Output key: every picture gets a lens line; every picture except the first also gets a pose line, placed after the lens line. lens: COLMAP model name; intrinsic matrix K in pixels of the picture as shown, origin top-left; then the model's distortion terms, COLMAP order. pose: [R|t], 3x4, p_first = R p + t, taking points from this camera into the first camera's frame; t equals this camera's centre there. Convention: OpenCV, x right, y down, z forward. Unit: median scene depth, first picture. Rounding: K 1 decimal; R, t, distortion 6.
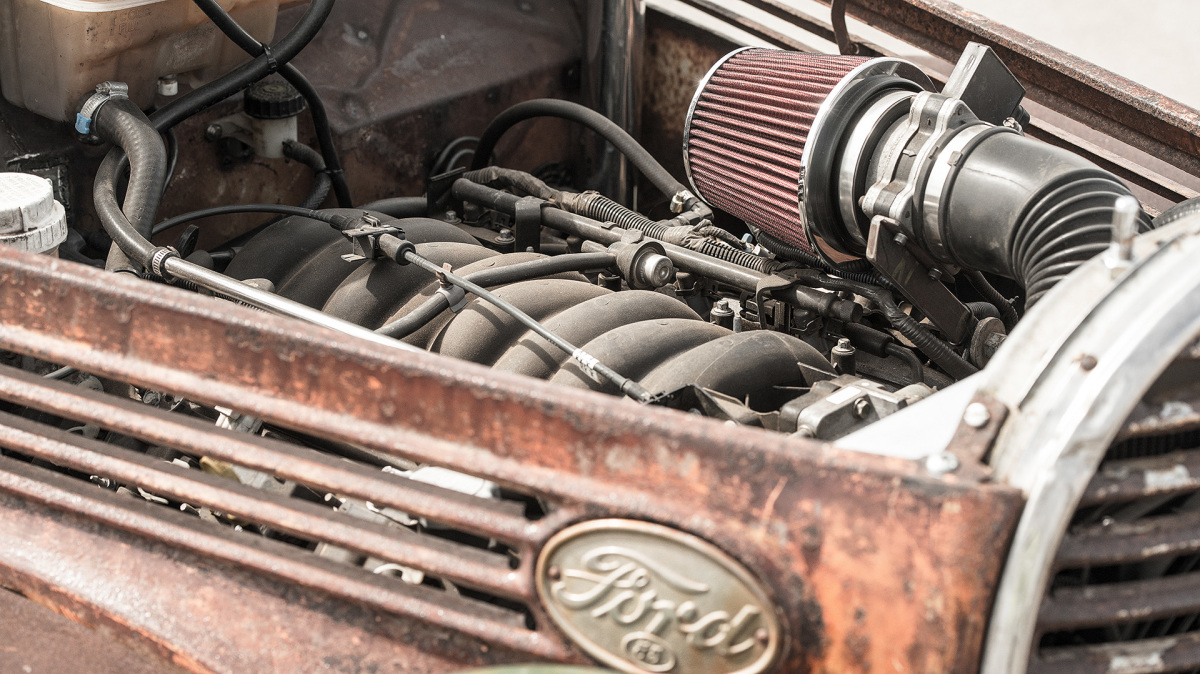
lens RADIAL K [[2535.9, 0, 600.2], [0, 2535.9, 336.9], [0, 0, 1]] dist [-0.132830, 0.000000]
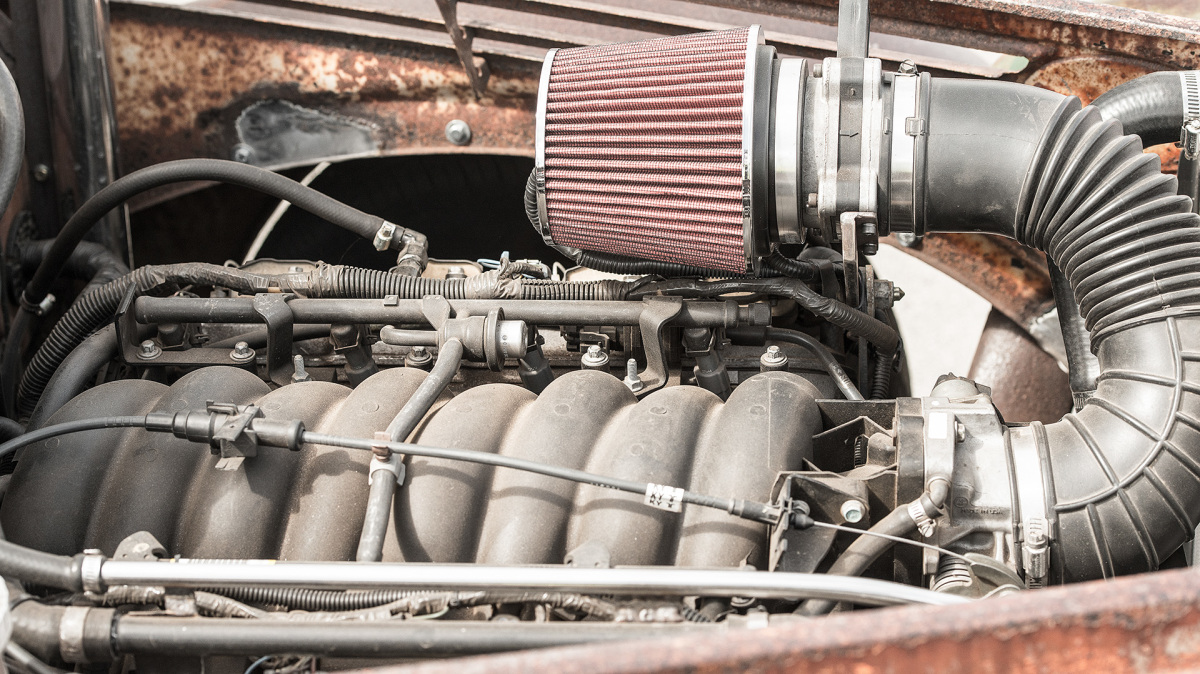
lens RADIAL K [[2535.9, 0, 599.9], [0, 2535.9, 337.7], [0, 0, 1]] dist [-0.132830, 0.000000]
pose [[0.787381, -0.344650, 0.511123, -0.423277], [0.269840, 0.938155, 0.216911, -0.221503], [-0.554271, -0.032870, 0.831687, 0.314266]]
